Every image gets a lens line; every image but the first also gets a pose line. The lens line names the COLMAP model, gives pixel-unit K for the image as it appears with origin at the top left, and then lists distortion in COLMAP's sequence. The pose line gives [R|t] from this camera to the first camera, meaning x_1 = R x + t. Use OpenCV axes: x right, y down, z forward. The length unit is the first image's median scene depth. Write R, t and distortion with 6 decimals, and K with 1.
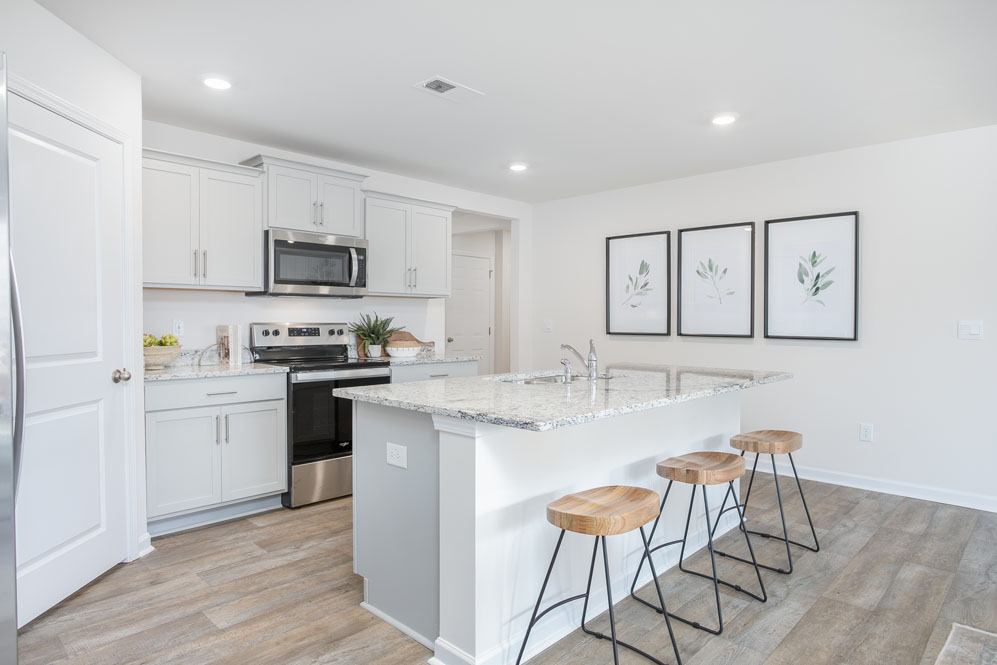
lens RADIAL K [[587.6, 0, 498.5], [0, 587.6, 332.5], [0, 0, 1]] dist [0.001134, 0.000957]
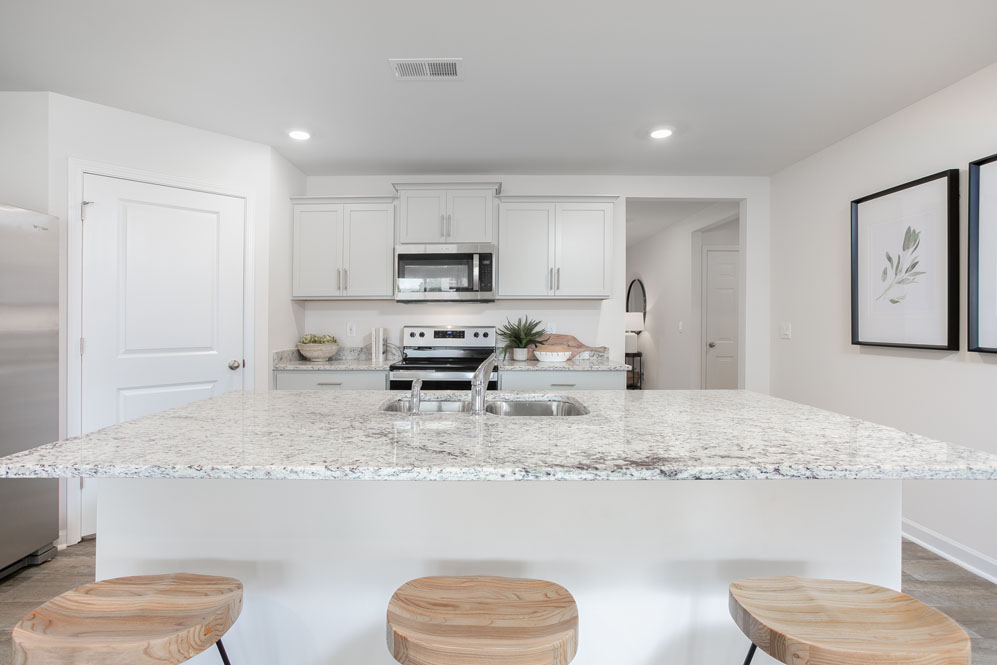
lens RADIAL K [[490.4, 0, 494.4], [0, 490.4, 315.4], [0, 0, 1]] dist [0.001826, 0.000537]
pose [[0.701341, -0.011441, -0.712734, 0.376665], [-0.014426, 0.999439, -0.030238, -0.009459], [0.712680, 0.031489, 0.700782, 0.403384]]
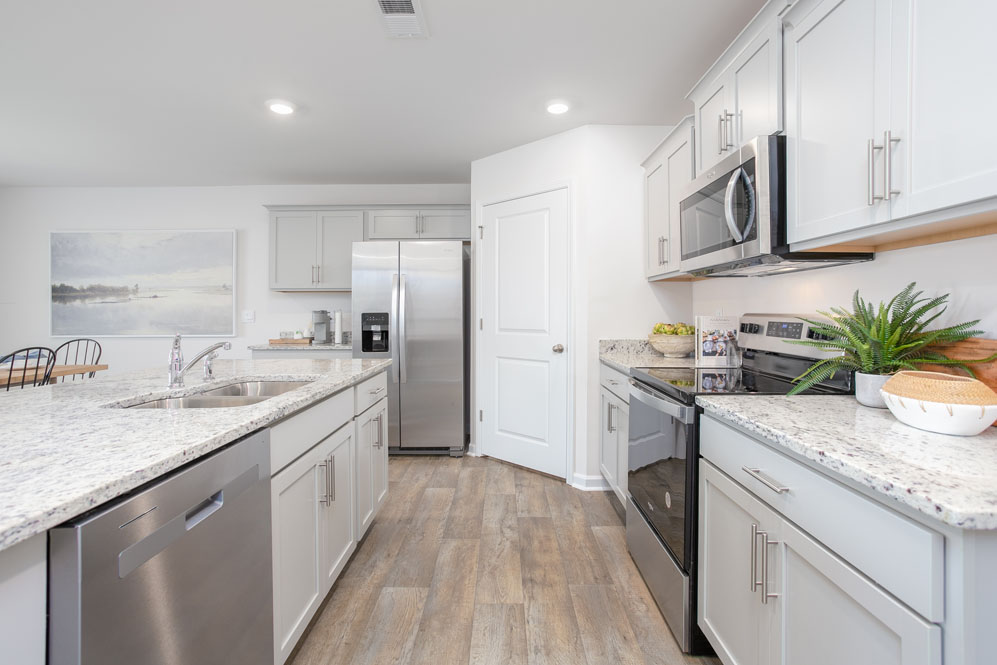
lens RADIAL K [[490.4, 0, 494.4], [0, 490.4, 315.4], [0, 0, 1]] dist [0.001826, 0.000537]
pose [[-0.729760, 0.001799, -0.683701, 0.193331], [-0.015334, 0.999702, 0.018998, -0.018116], [0.683531, 0.024348, -0.729515, 1.142849]]
